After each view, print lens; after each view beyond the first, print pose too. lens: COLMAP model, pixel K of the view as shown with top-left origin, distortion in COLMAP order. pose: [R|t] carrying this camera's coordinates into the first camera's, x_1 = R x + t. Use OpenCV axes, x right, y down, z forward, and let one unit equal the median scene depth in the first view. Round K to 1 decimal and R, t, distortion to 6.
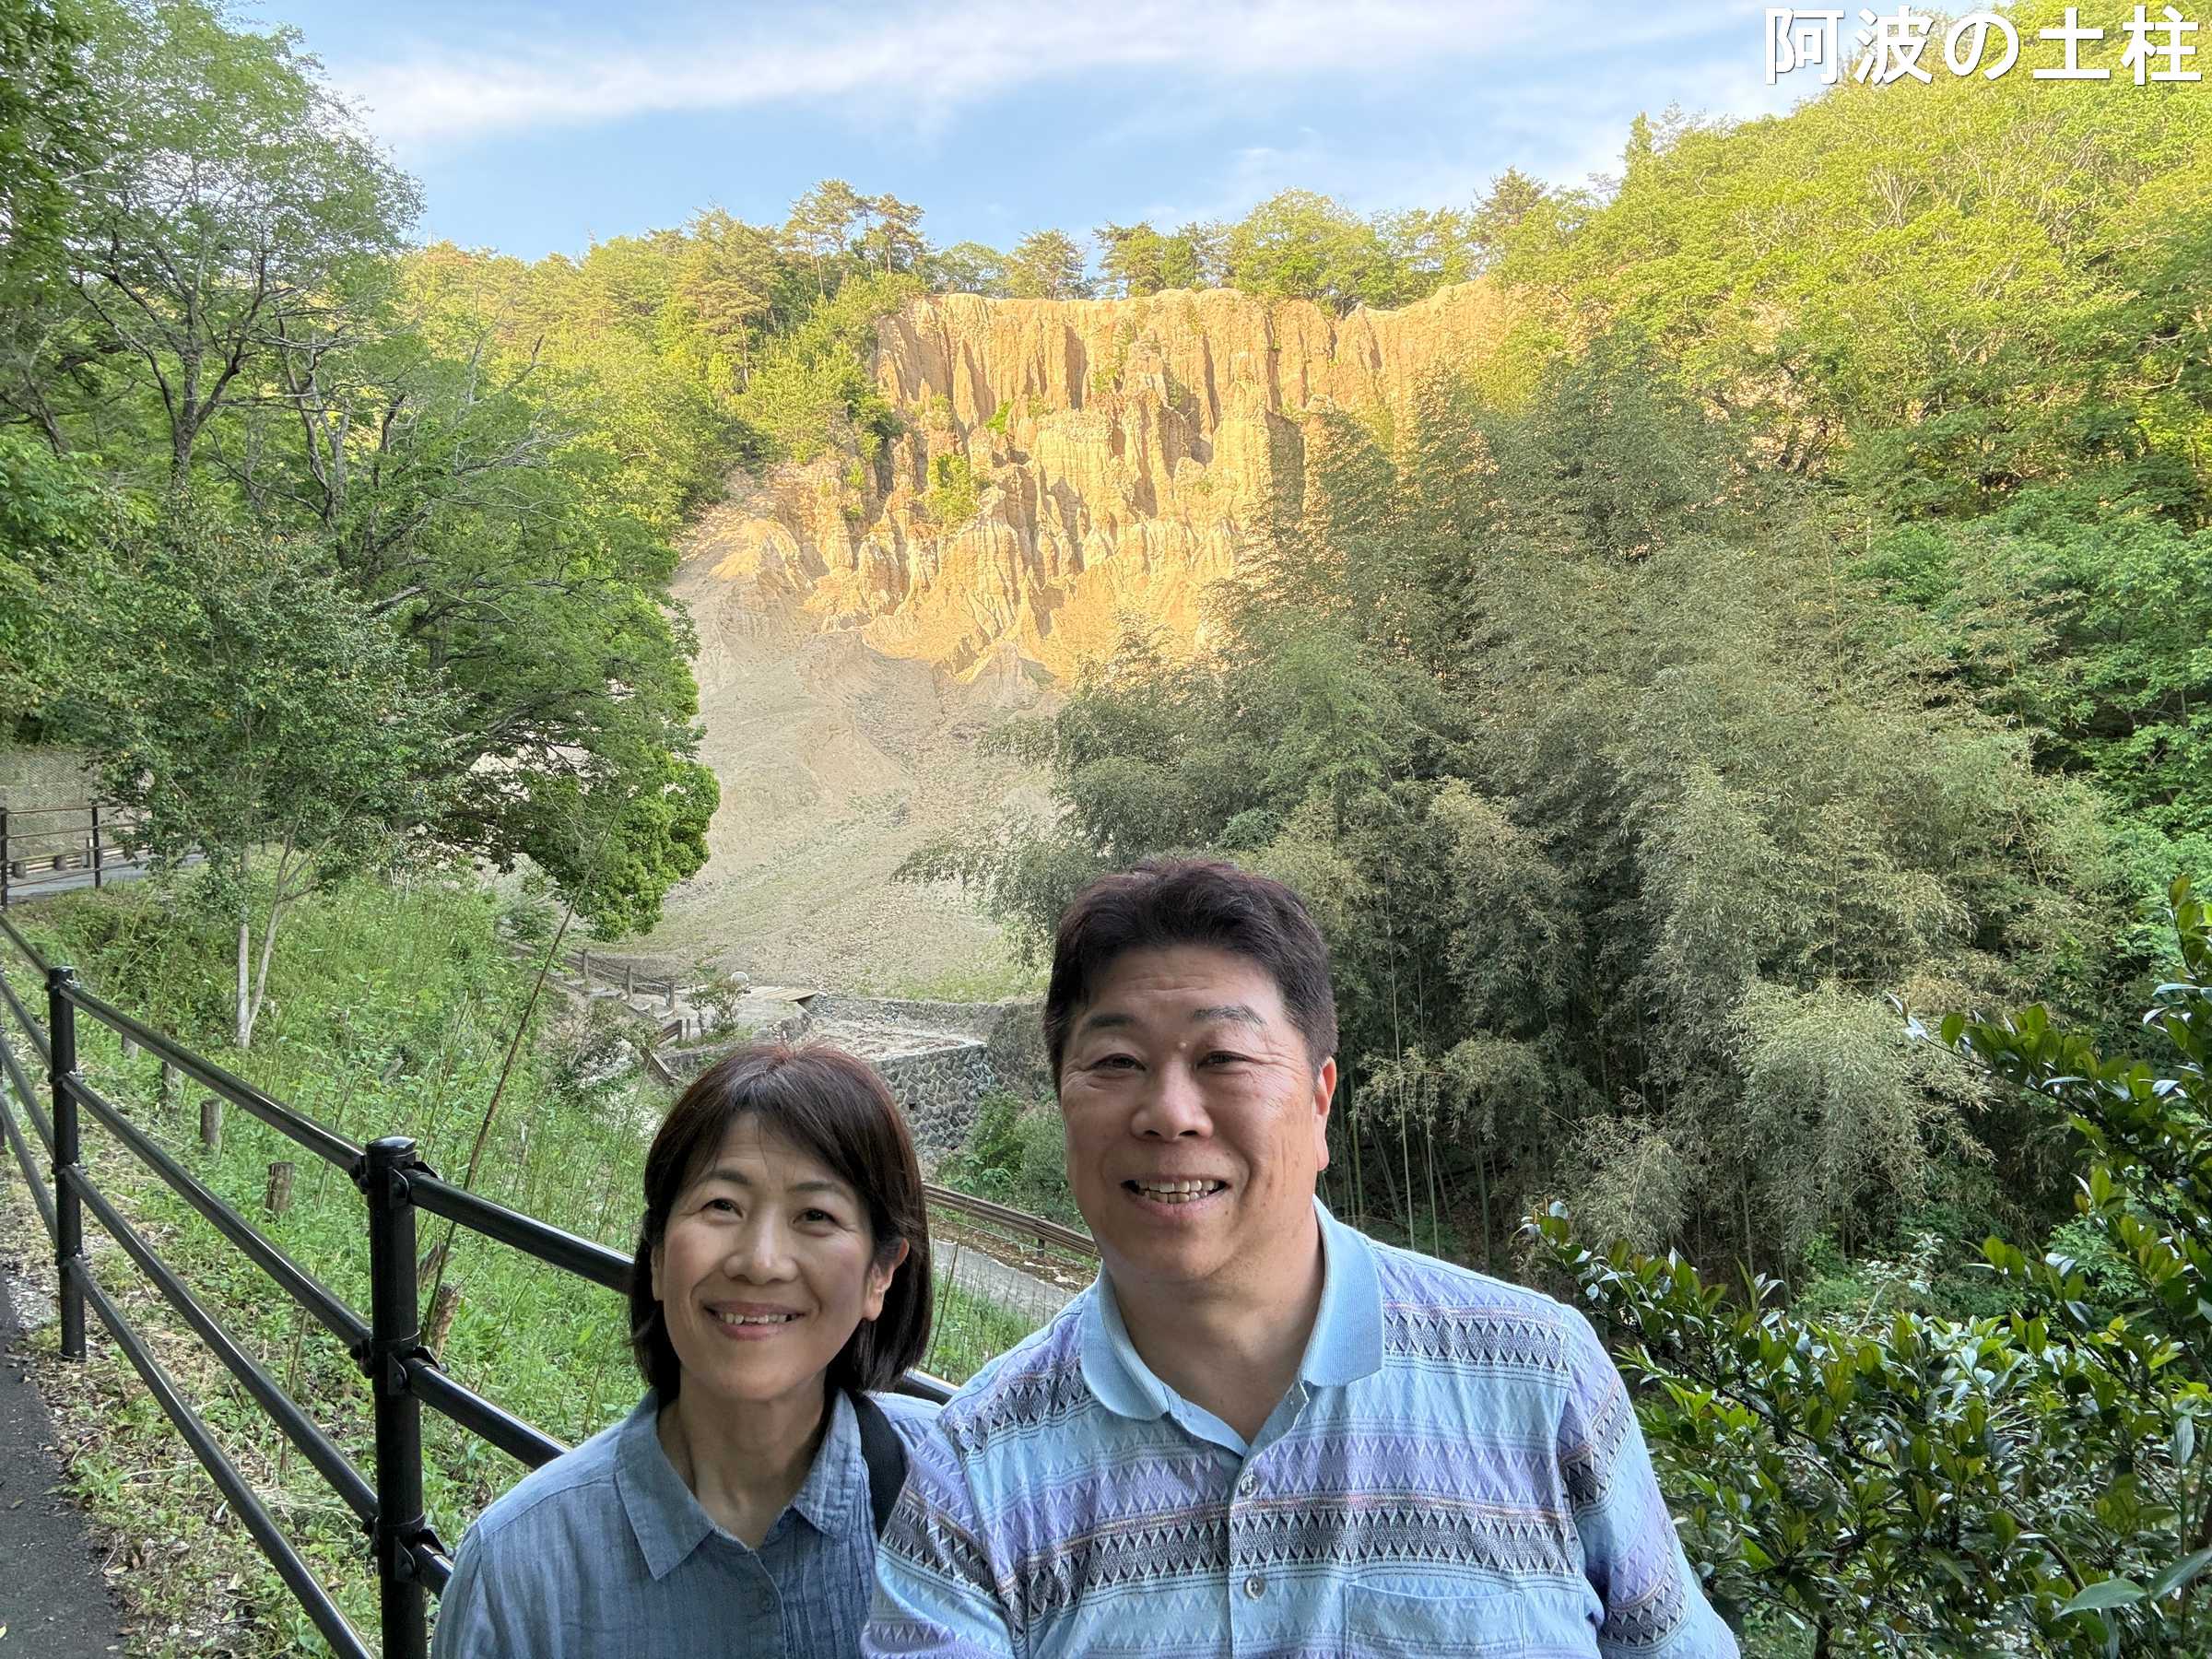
lens RADIAL K [[1508.6, 0, 1117.8], [0, 1508.6, 846.4], [0, 0, 1]] dist [0.080808, -0.095983]
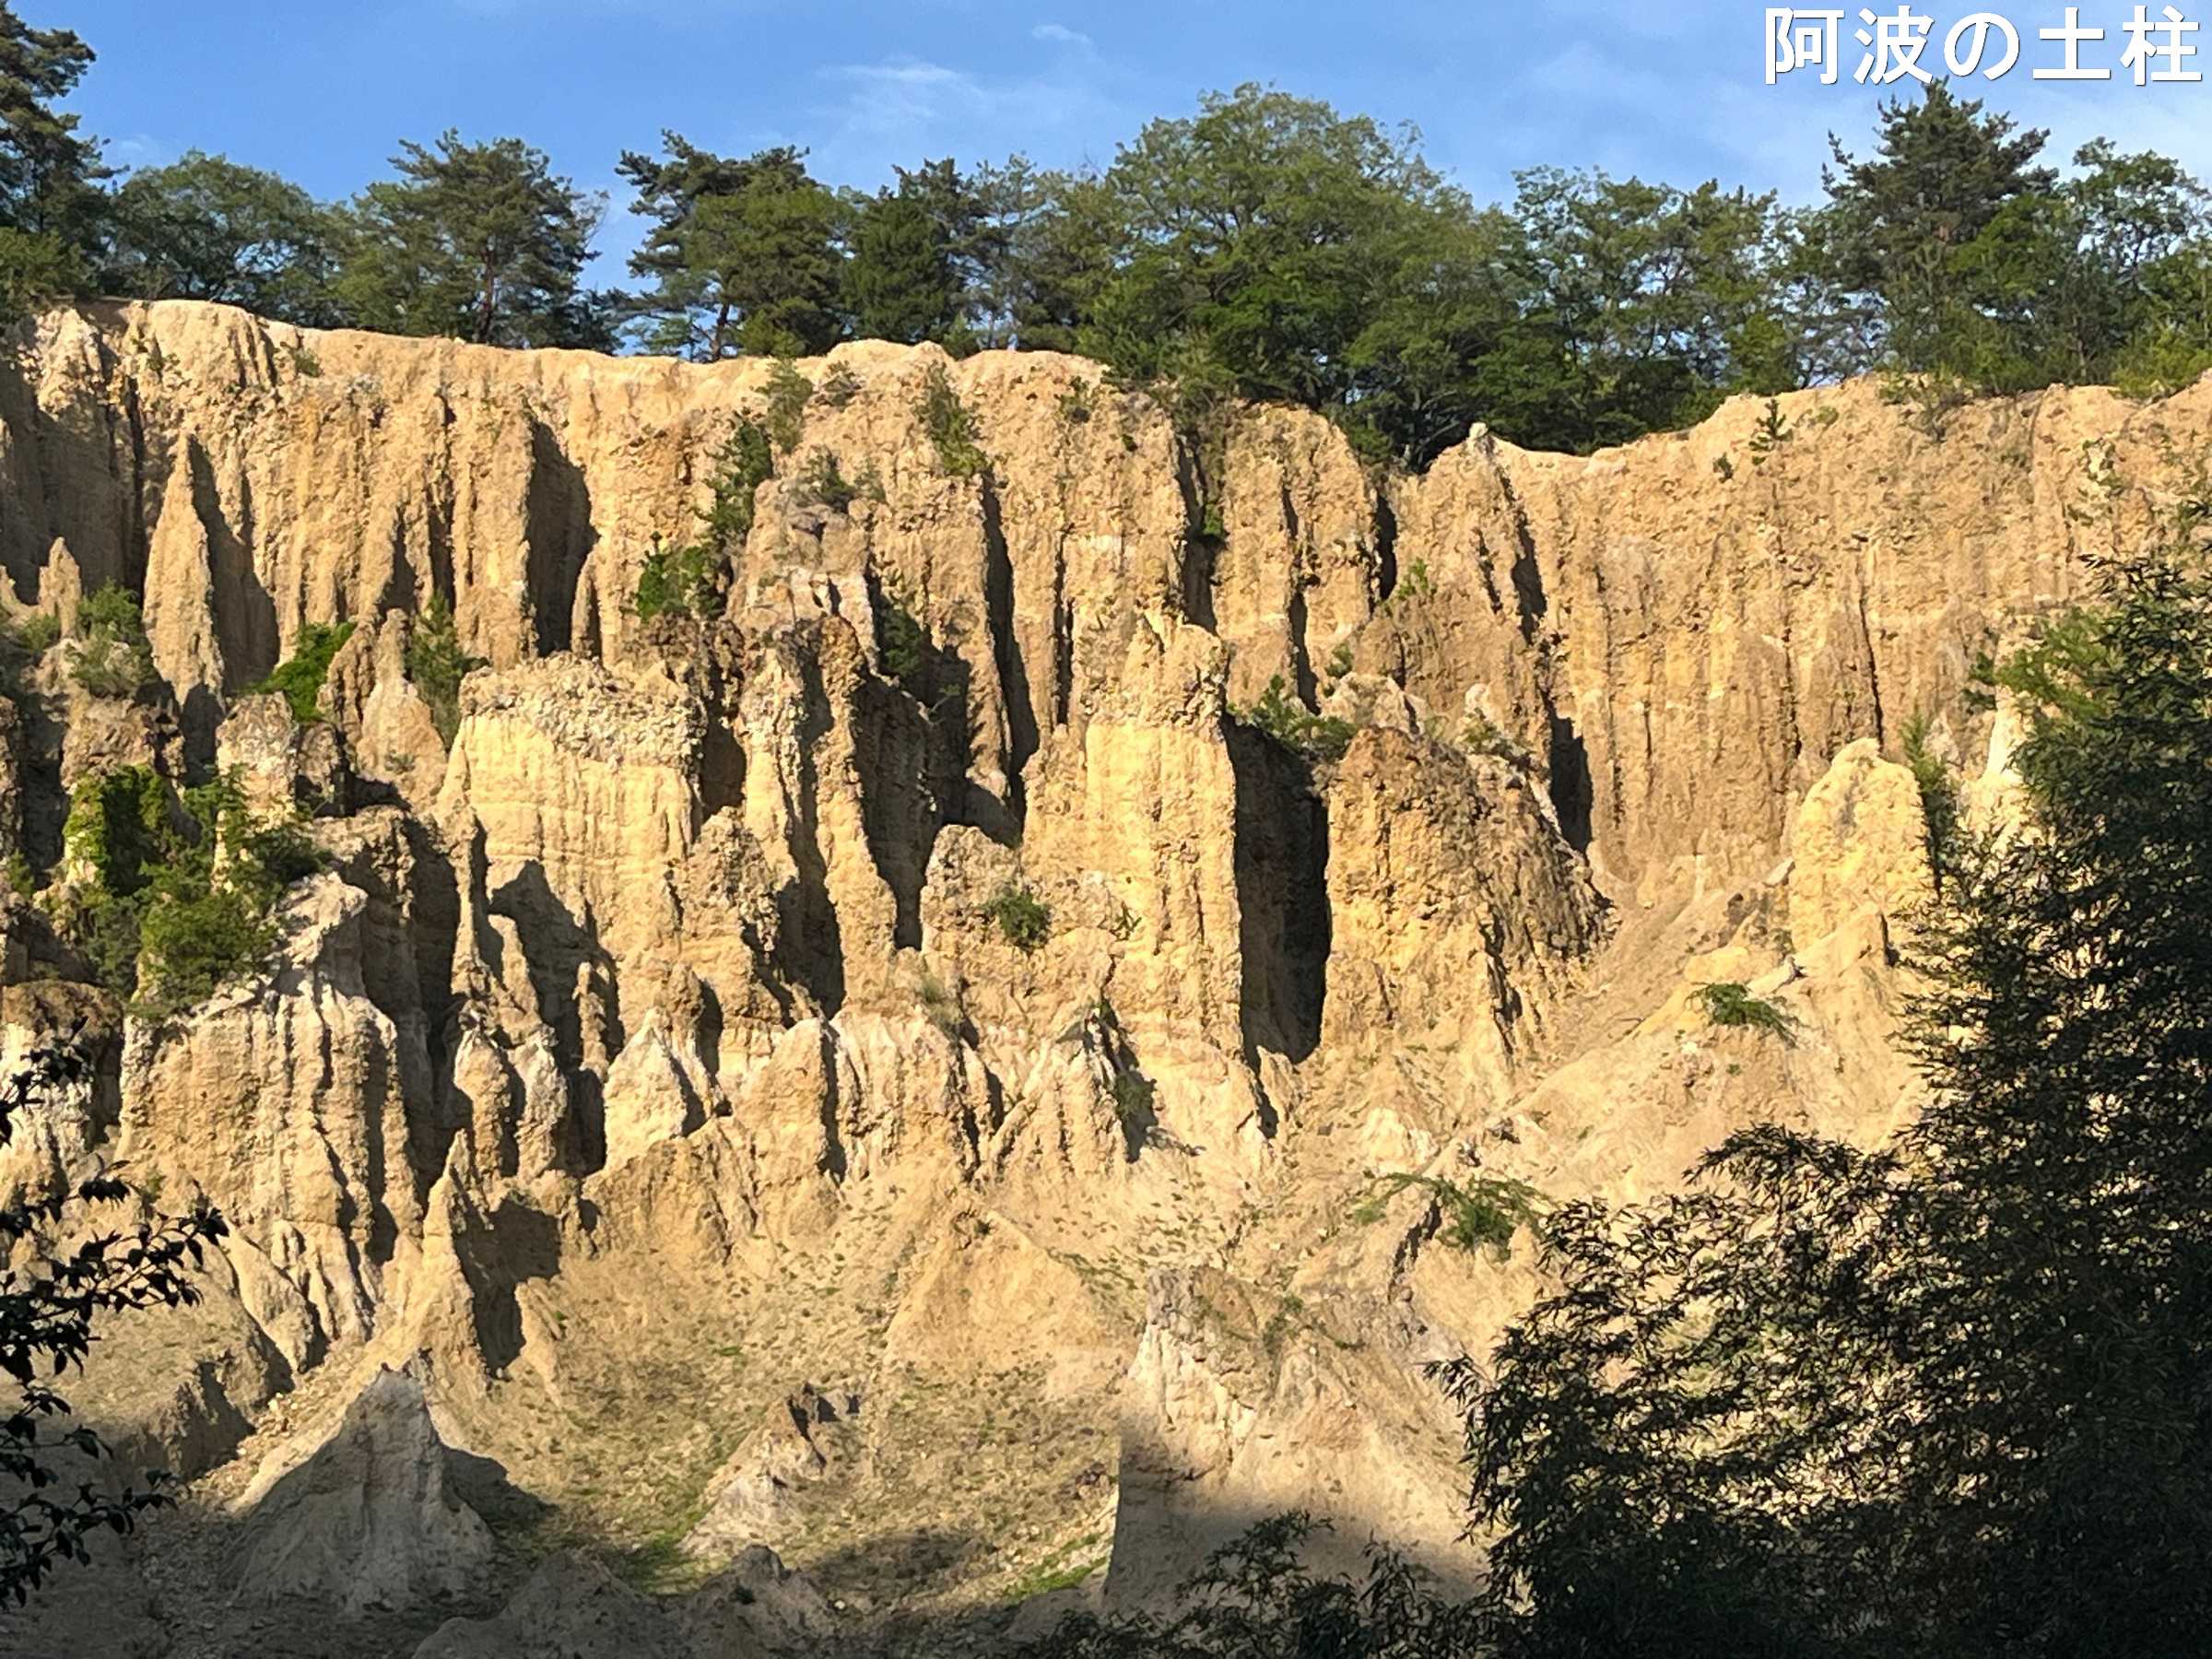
lens RADIAL K [[4716.1, 0, 1119.0], [0, 4716.1, 824.1], [0, 0, 1]] dist [0.151955, 0.000000]
pose [[0.987084, 0.072100, 0.143059, -0.055397], [-0.031805, 0.963421, -0.266100, -0.000082], [-0.157012, 0.258113, 0.953271, 0.062591]]
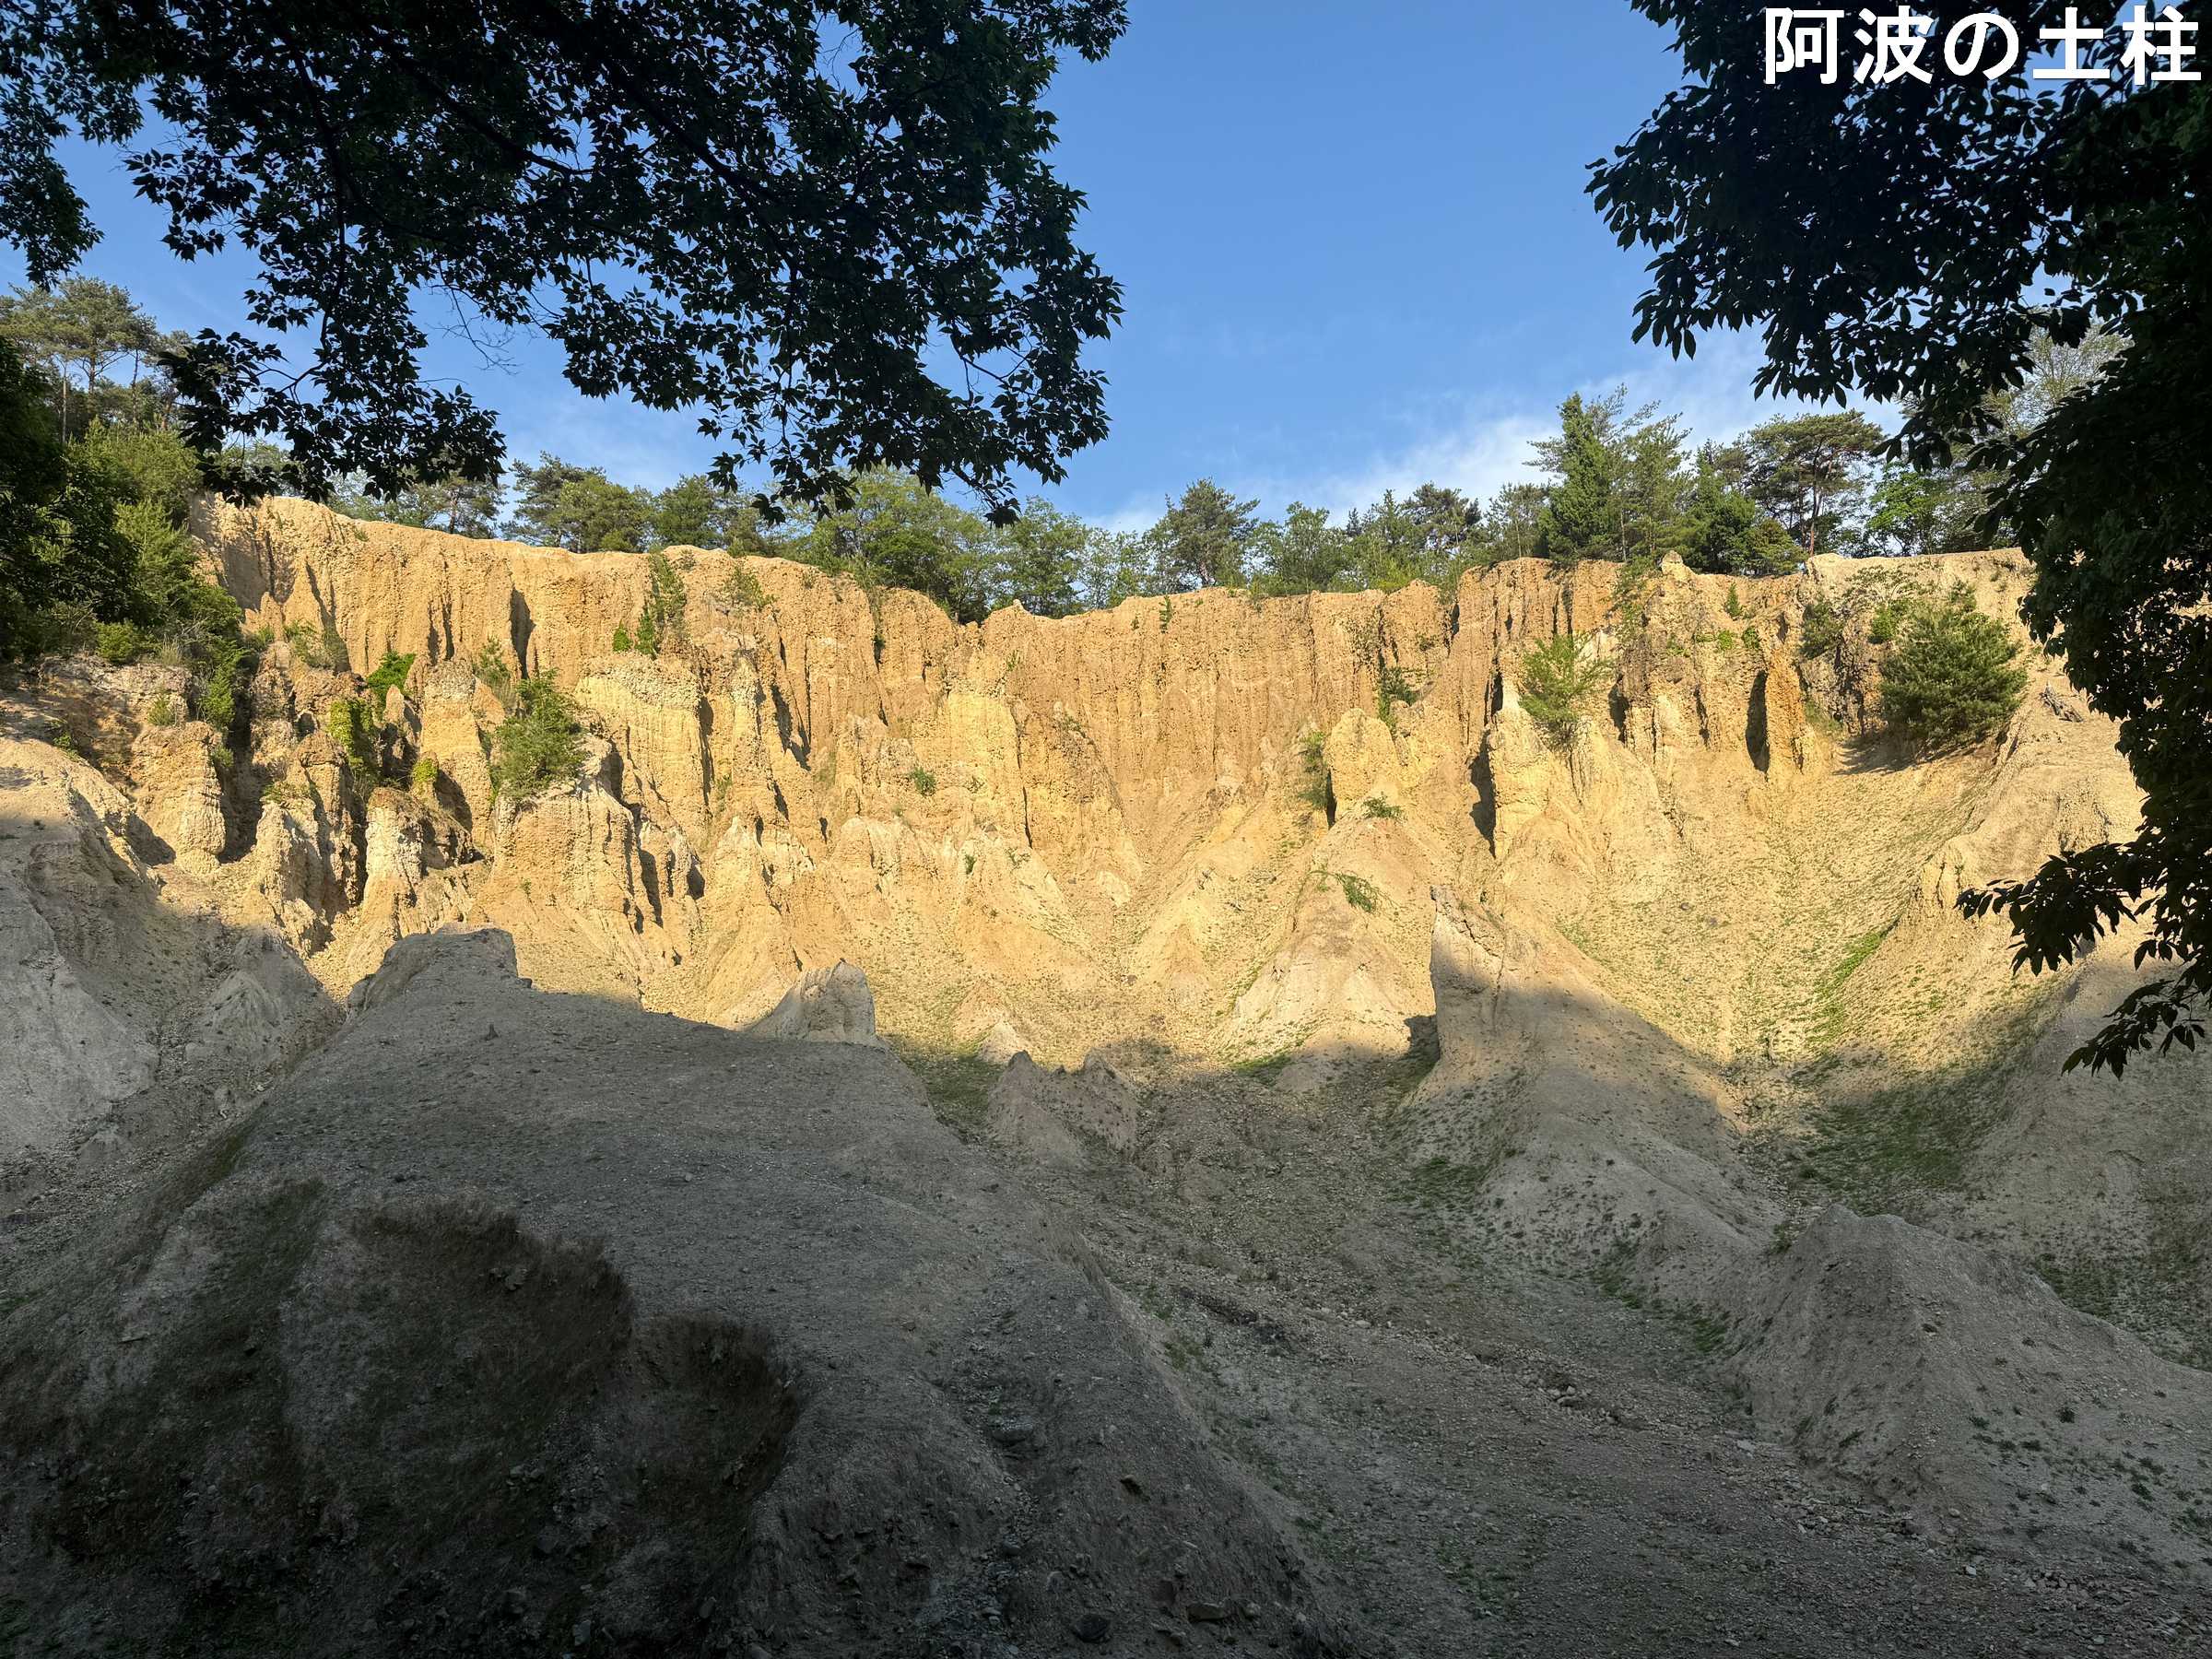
lens RADIAL K [[1555.4, 0, 1133.4], [0, 1555.4, 835.2], [0, 0, 1]] dist [0.081843, -0.100608]
pose [[0.804471, 0.116144, 0.582526, -0.229927], [0.069338, 0.955631, -0.286290, -0.014336], [-0.589931, 0.270703, 0.760724, 0.389784]]
